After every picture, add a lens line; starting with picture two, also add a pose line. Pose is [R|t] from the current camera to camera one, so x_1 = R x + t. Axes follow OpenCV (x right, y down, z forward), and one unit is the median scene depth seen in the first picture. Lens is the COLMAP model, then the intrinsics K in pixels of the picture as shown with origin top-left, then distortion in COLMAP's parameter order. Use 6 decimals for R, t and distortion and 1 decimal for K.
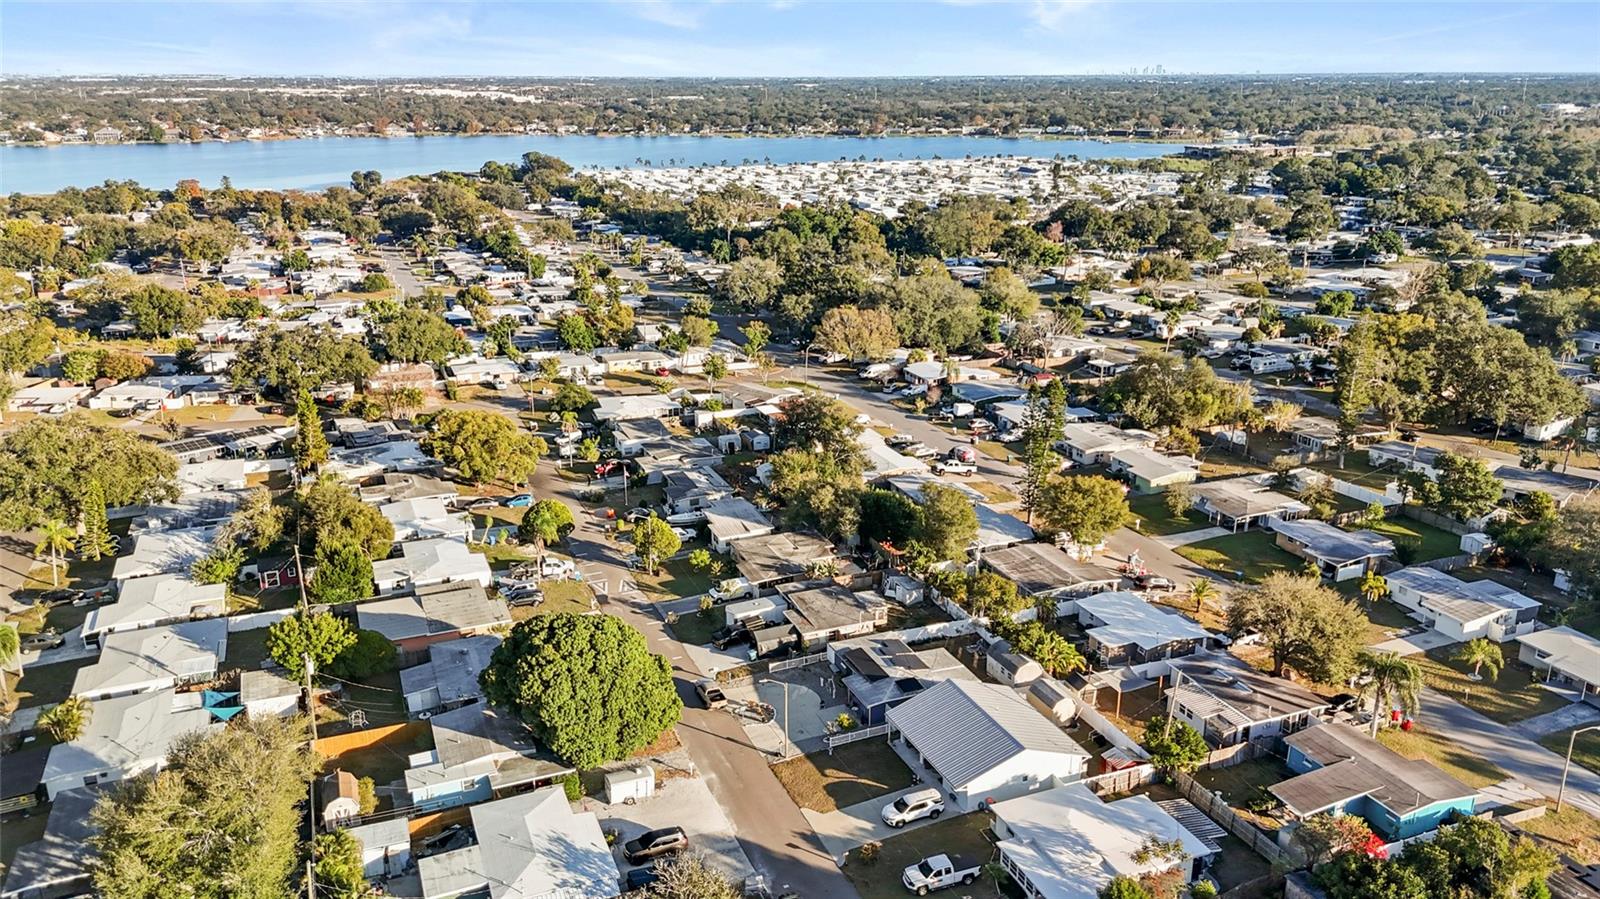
lens RADIAL K [[1172.9, 0, 803.6], [0, 1172.9, 447.8], [0, 0, 1]] dist [0.114945, -0.153471]
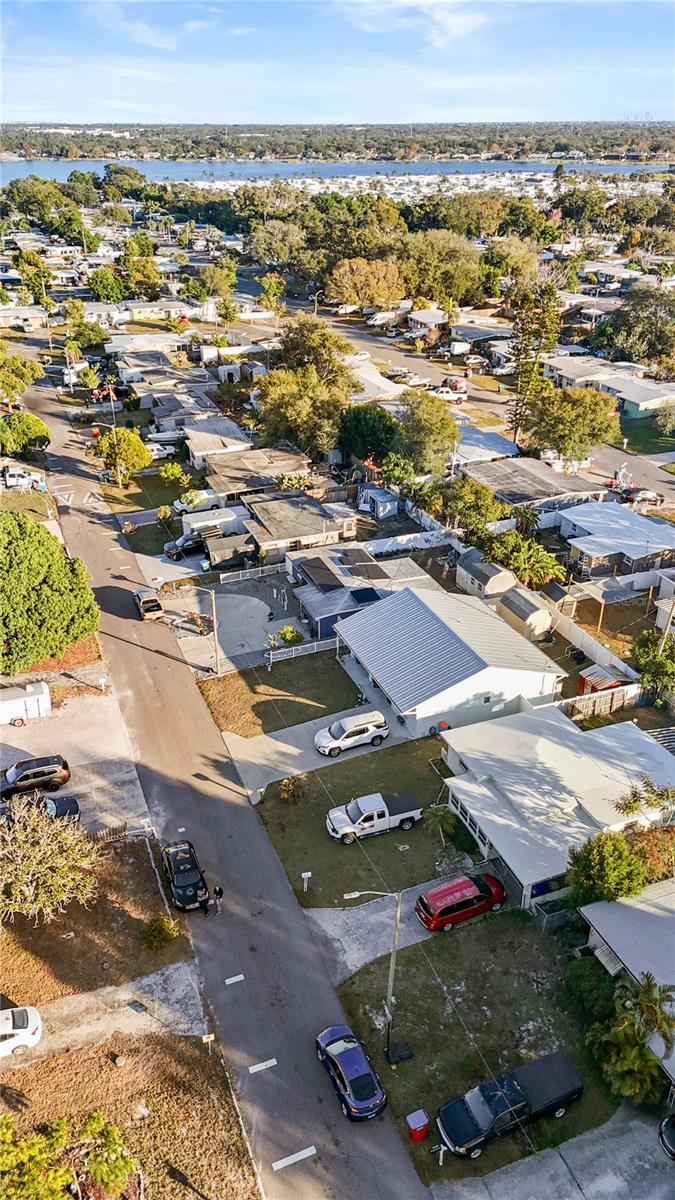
lens RADIAL K [[879.7, 0, 337.5], [0, 879.7, 600.0], [0, 0, 1]] dist [0.114945, -0.153471]
pose [[0.999854, 0.007393, -0.015415, 0.059914], [-0.004444, 0.983063, 0.183216, 0.063253], [0.016508, -0.183121, 0.982952, 0.263770]]
